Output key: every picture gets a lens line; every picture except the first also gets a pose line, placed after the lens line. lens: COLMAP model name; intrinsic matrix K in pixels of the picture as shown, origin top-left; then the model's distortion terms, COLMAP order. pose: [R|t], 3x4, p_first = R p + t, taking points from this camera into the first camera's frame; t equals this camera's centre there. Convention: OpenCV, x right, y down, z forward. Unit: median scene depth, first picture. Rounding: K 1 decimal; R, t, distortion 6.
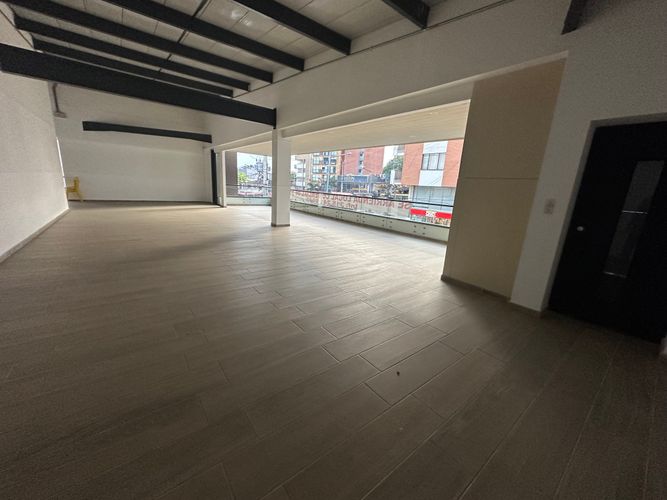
lens RADIAL K [[265.3, 0, 333.3], [0, 265.3, 249.0], [0, 0, 1]] dist [-0.004277, 0.001208]
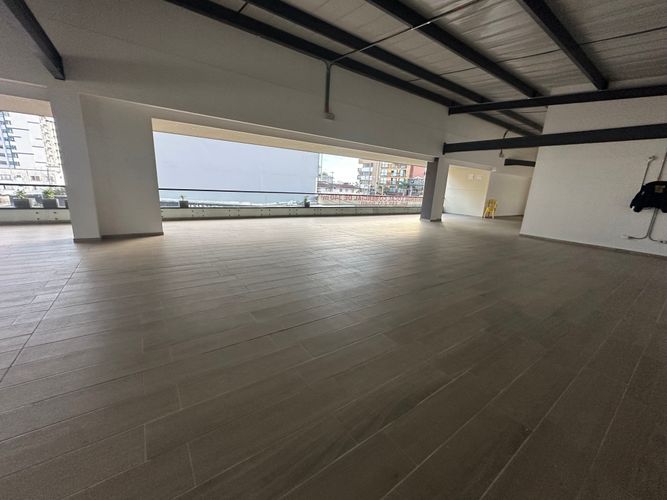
lens RADIAL K [[265.3, 0, 333.4], [0, 265.3, 248.4], [0, 0, 1]] dist [-0.004277, 0.001208]
pose [[0.047345, -0.292496, 0.955094, -0.872062], [0.173026, 0.944113, 0.280556, -0.249323], [-0.983779, 0.151974, 0.095309, 0.775519]]
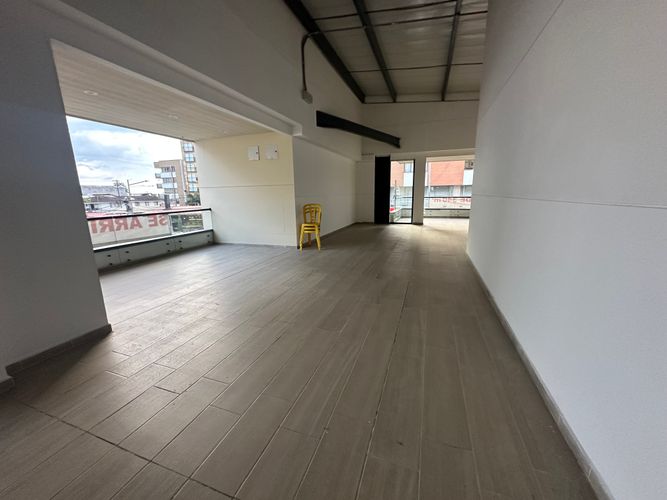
lens RADIAL K [[265.3, 0, 334.9], [0, 265.3, 249.9], [0, 0, 1]] dist [-0.004277, 0.001208]
pose [[-0.539714, -0.227315, 0.810578, -0.286349], [0.172153, 0.912706, 0.370582, -0.135478], [-0.824059, 0.339551, -0.453467, 0.471296]]
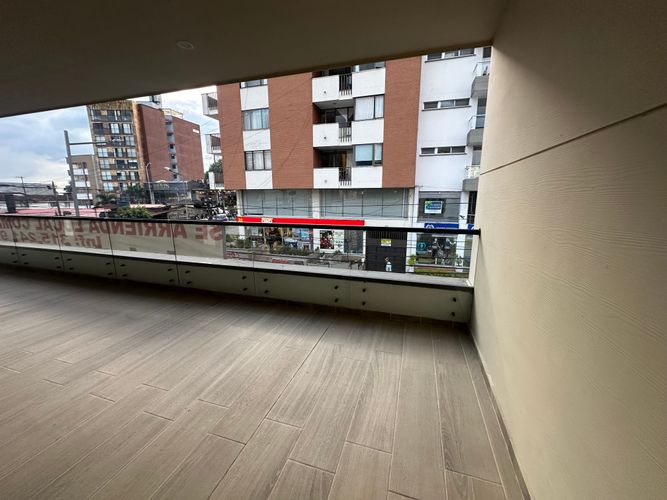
lens RADIAL K [[265.3, 0, 333.5], [0, 265.3, 249.0], [0, 0, 1]] dist [-0.004277, 0.001208]
pose [[0.821433, -0.173789, 0.543180, 0.096061], [0.183073, 0.982386, 0.037457, -0.057275], [-0.540122, 0.068673, 0.838780, 0.263935]]
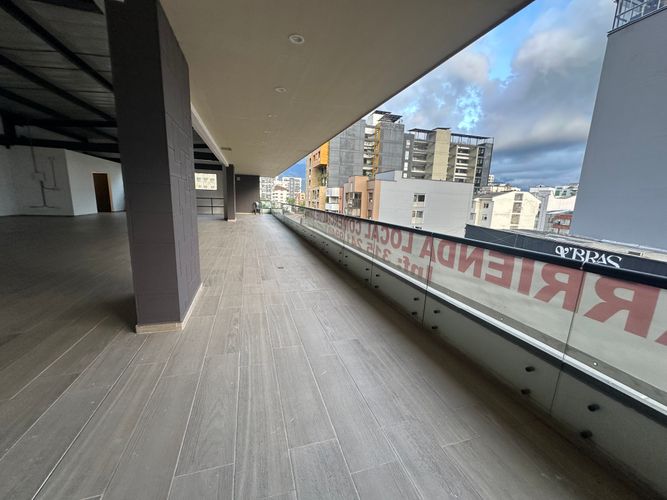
lens RADIAL K [[265.3, 0, 334.5], [0, 265.3, 253.1], [0, 0, 1]] dist [-0.004277, 0.001208]
pose [[0.939902, 0.039487, -0.339152, 0.051153], [-0.054663, 0.997880, -0.035307, -0.098993], [0.337039, 0.051724, 0.940069, 0.426511]]
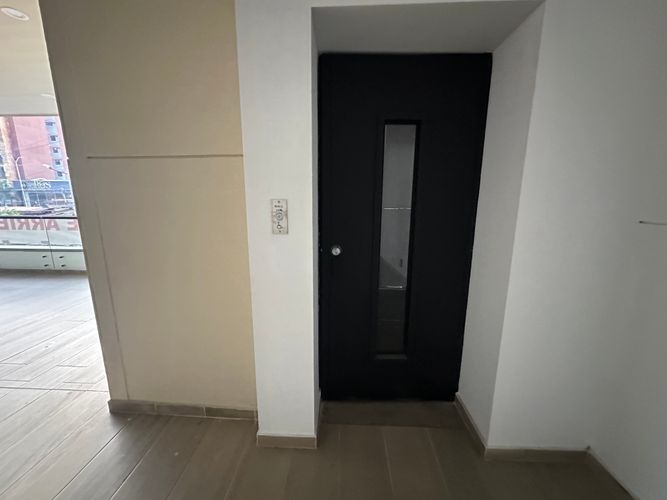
lens RADIAL K [[265.3, 0, 332.7], [0, 265.3, 250.6], [0, 0, 1]] dist [-0.004277, 0.001208]
pose [[0.650885, -0.200653, 0.732180, 0.095794], [0.208501, 0.974601, 0.081737, -0.021924], [-0.729984, 0.099459, 0.676189, 0.114376]]
